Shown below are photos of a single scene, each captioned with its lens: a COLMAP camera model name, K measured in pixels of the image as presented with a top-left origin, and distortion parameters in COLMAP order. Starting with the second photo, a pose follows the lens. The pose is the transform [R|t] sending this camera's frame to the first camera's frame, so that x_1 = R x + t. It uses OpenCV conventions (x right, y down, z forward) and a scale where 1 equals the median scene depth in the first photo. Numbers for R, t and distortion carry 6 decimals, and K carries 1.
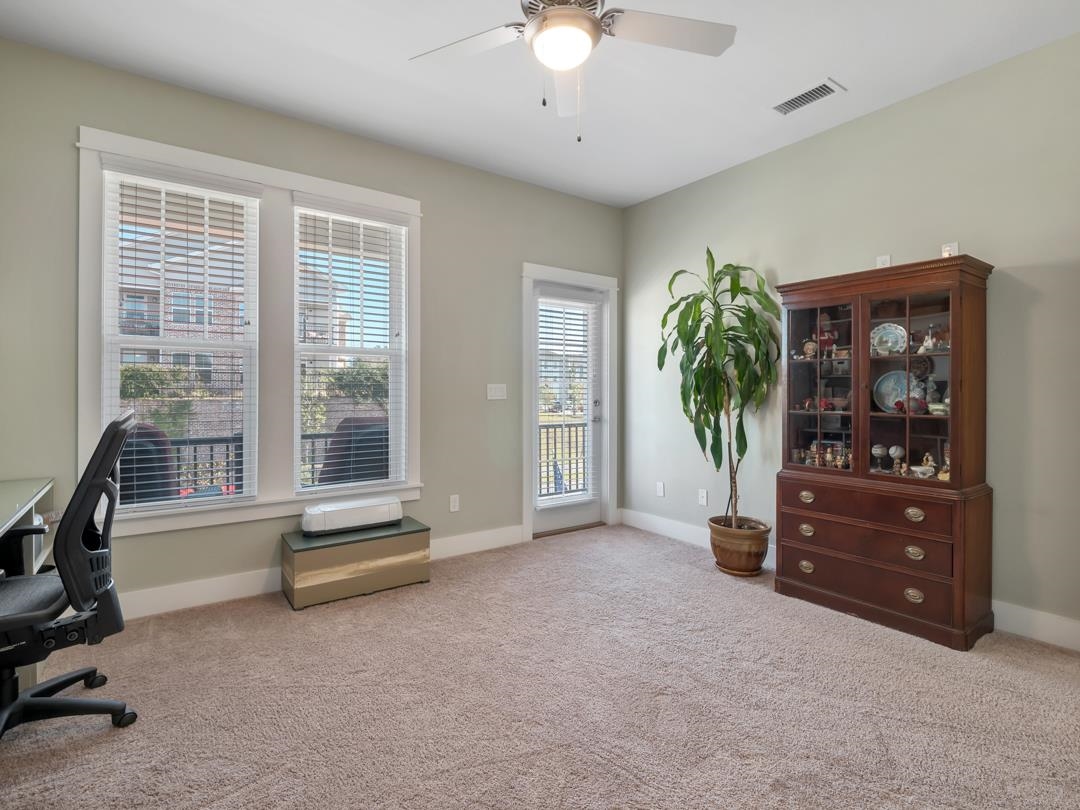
lens RADIAL K [[529.7, 0, 547.2], [0, 529.7, 399.0], [0, 0, 1]] dist [-0.018366, -0.000101]
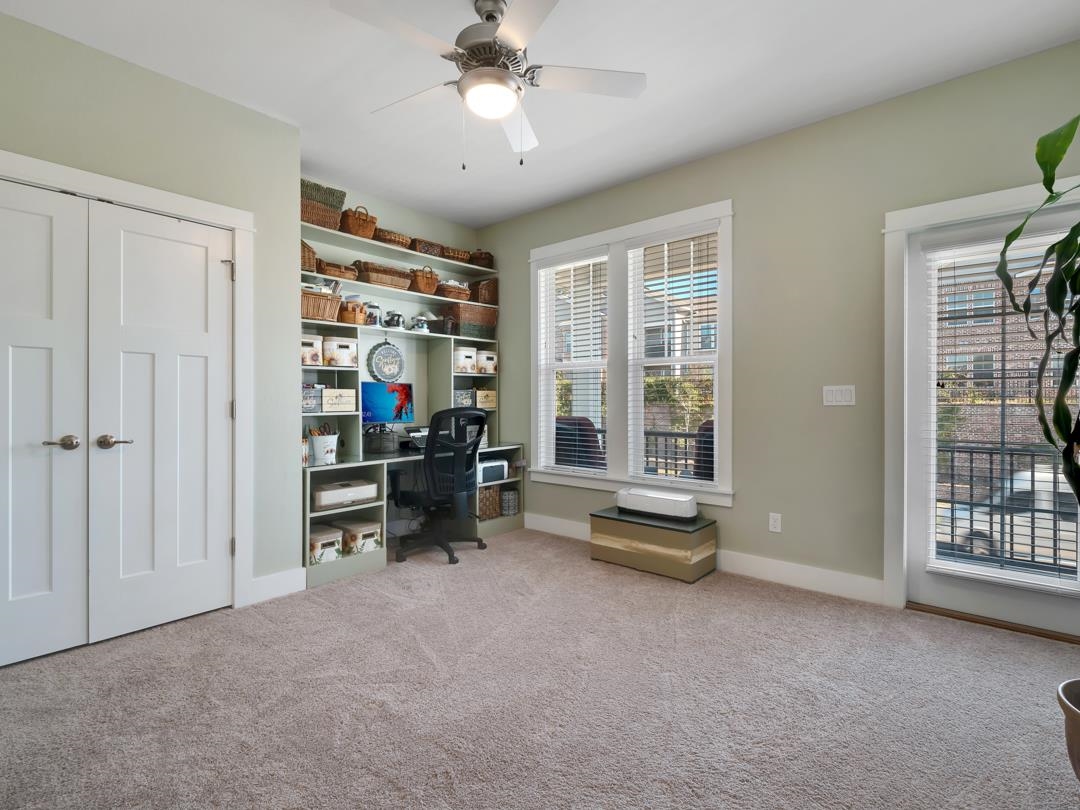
lens RADIAL K [[529.7, 0, 540.7], [0, 529.7, 401.6], [0, 0, 1]] dist [-0.018366, -0.000101]
pose [[0.207022, 0.006187, -0.978317, 0.636449], [-0.007949, 0.999958, 0.004641, -0.005059], [0.978304, 0.006816, 0.207063, 0.458907]]
